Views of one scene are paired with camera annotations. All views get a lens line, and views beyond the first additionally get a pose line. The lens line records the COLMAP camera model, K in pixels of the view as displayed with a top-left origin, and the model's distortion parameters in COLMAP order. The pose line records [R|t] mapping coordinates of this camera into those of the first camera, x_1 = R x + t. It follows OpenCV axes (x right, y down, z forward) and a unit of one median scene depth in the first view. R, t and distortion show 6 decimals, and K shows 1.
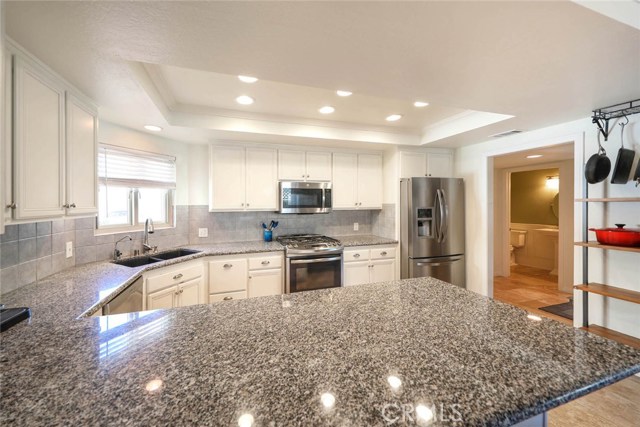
lens RADIAL K [[244.6, 0, 303.2], [0, 244.6, 202.7], [0, 0, 1]] dist [0.013025, 0.000006]
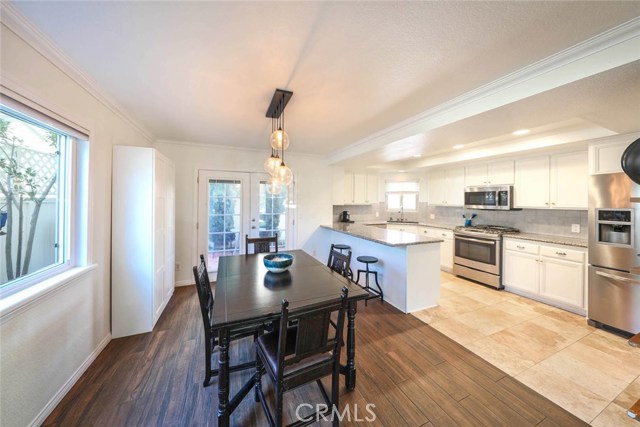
lens RADIAL K [[219.6, 0, 314.6], [0, 219.6, 206.4], [0, 0, 1]] dist [0.003243, -0.001132]
pose [[0.111559, 0.035942, -0.993108, 1.141368], [-0.005867, 0.999352, 0.035509, -0.011262], [0.993741, 0.001865, 0.111697, -0.101609]]
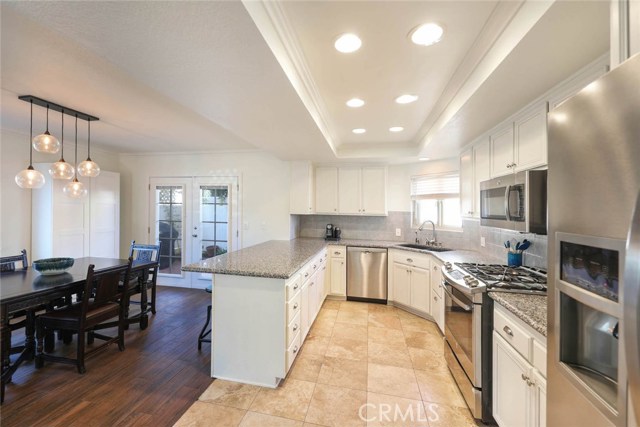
lens RADIAL K [[274.1, 0, 320.8], [0, 274.1, 211.3], [0, 0, 1]] dist [0.001989, -0.000107]
pose [[-0.491232, 0.006065, -0.871008, 0.815724], [-0.014092, 0.999790, 0.014910, -0.004537], [0.870915, 0.019598, -0.491043, 0.939359]]
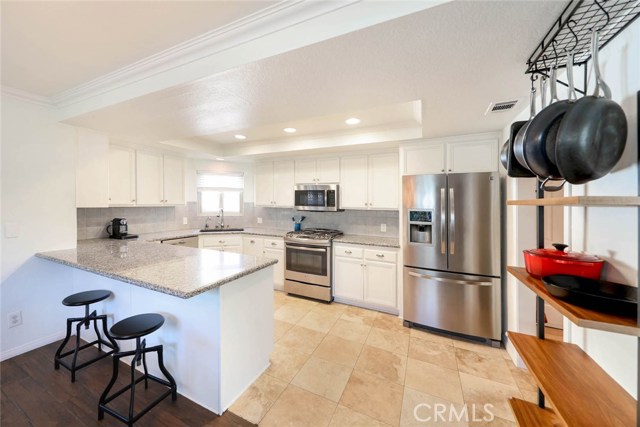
lens RADIAL K [[239.1, 0, 310.4], [0, 239.1, 206.2], [0, 0, 1]] dist [-0.005452, -0.000046]
pose [[0.731434, 0.027902, -0.681341, 0.795411], [-0.018190, 0.999605, 0.021408, -0.003844], [0.681670, -0.003265, 0.731653, 0.124514]]
